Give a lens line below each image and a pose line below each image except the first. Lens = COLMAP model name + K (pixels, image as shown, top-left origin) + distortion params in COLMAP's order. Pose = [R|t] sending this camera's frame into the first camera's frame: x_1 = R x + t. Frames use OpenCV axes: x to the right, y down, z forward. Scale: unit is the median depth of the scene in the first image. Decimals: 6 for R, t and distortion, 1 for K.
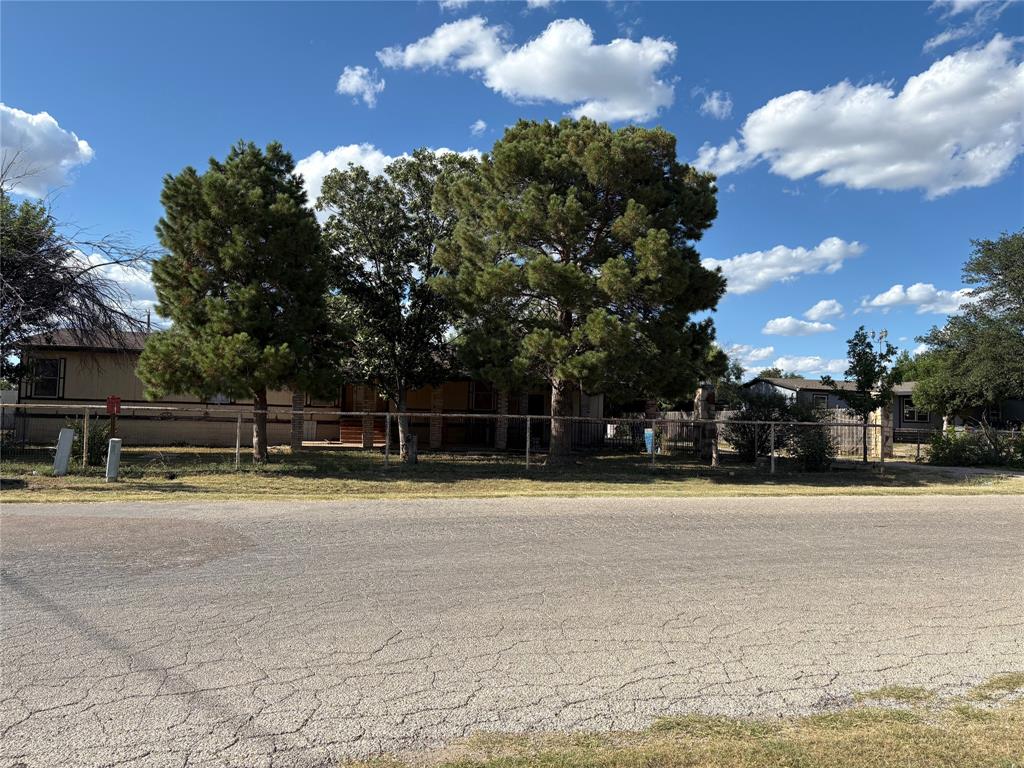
lens RADIAL K [[842.7, 0, 512.0], [0, 842.7, 384.0], [0, 0, 1]] dist [0.148944, -0.213869]
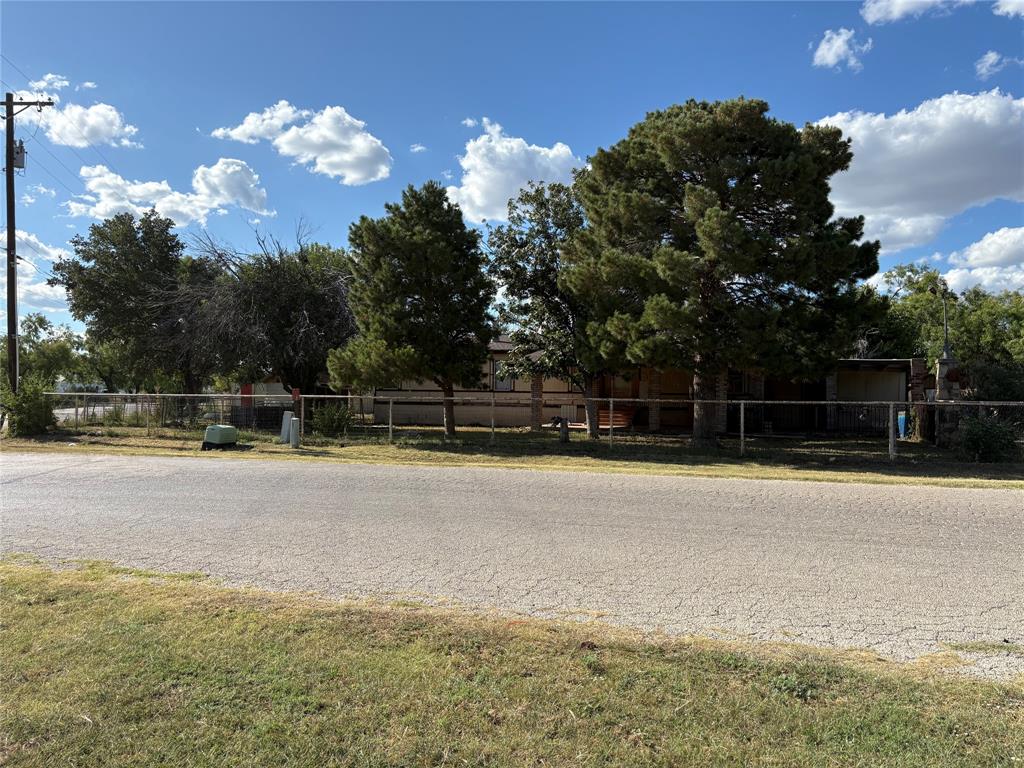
lens RADIAL K [[842.7, 0, 512.0], [0, 842.7, 384.0], [0, 0, 1]] dist [0.148944, -0.213869]
pose [[0.821634, -0.020353, -0.569651, 0.377121], [0.028959, 0.999562, 0.006056, 0.006287], [0.569279, -0.021472, 0.821864, 0.030342]]
